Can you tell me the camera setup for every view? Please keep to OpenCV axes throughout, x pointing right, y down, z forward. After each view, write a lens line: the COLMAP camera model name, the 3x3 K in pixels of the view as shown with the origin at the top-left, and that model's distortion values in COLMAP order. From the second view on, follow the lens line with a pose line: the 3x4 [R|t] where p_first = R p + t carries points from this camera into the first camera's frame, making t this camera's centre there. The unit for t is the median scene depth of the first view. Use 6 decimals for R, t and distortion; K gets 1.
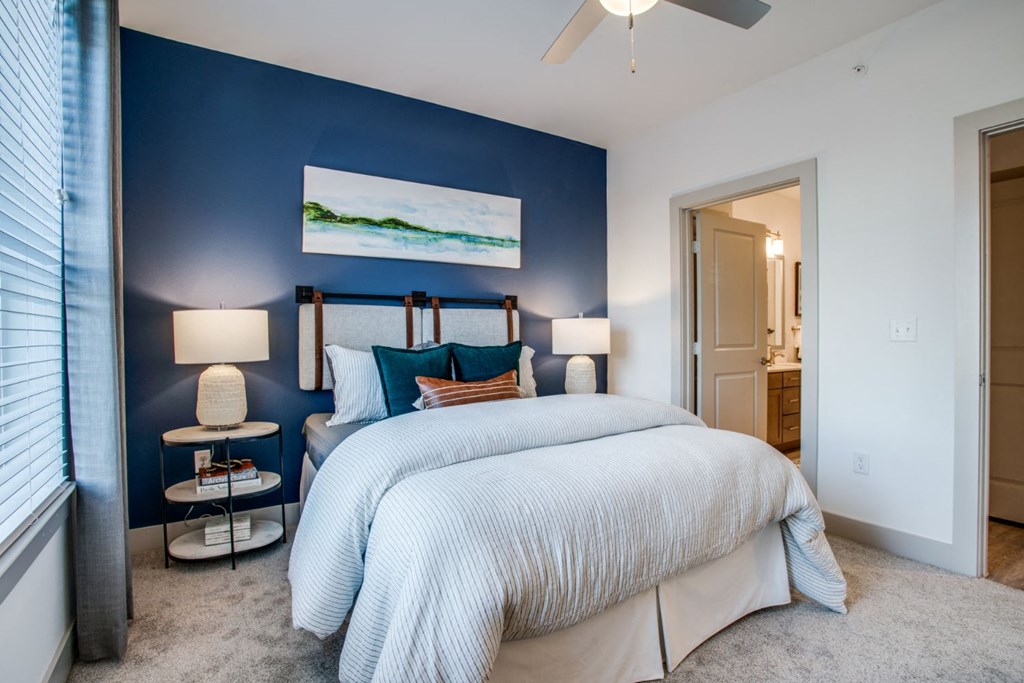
lens RADIAL K [[481.1, 0, 514.0], [0, 481.1, 338.2], [0, 0, 1]] dist [-0.000875, 0.000035]
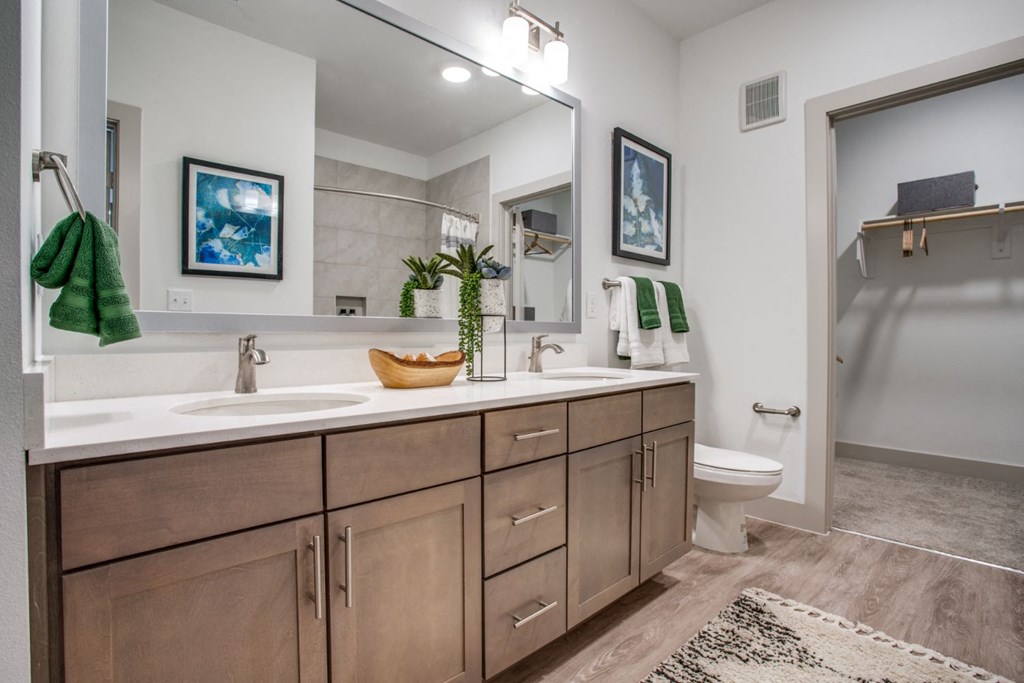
lens RADIAL K [[481.1, 0, 514.0], [0, 481.1, 338.2], [0, 0, 1]] dist [-0.000875, 0.000035]
pose [[0.985218, -0.004064, 0.171255, 0.430435], [0.002129, 0.999932, 0.011481, 0.022258], [-0.171290, -0.010947, 0.985160, 0.602238]]
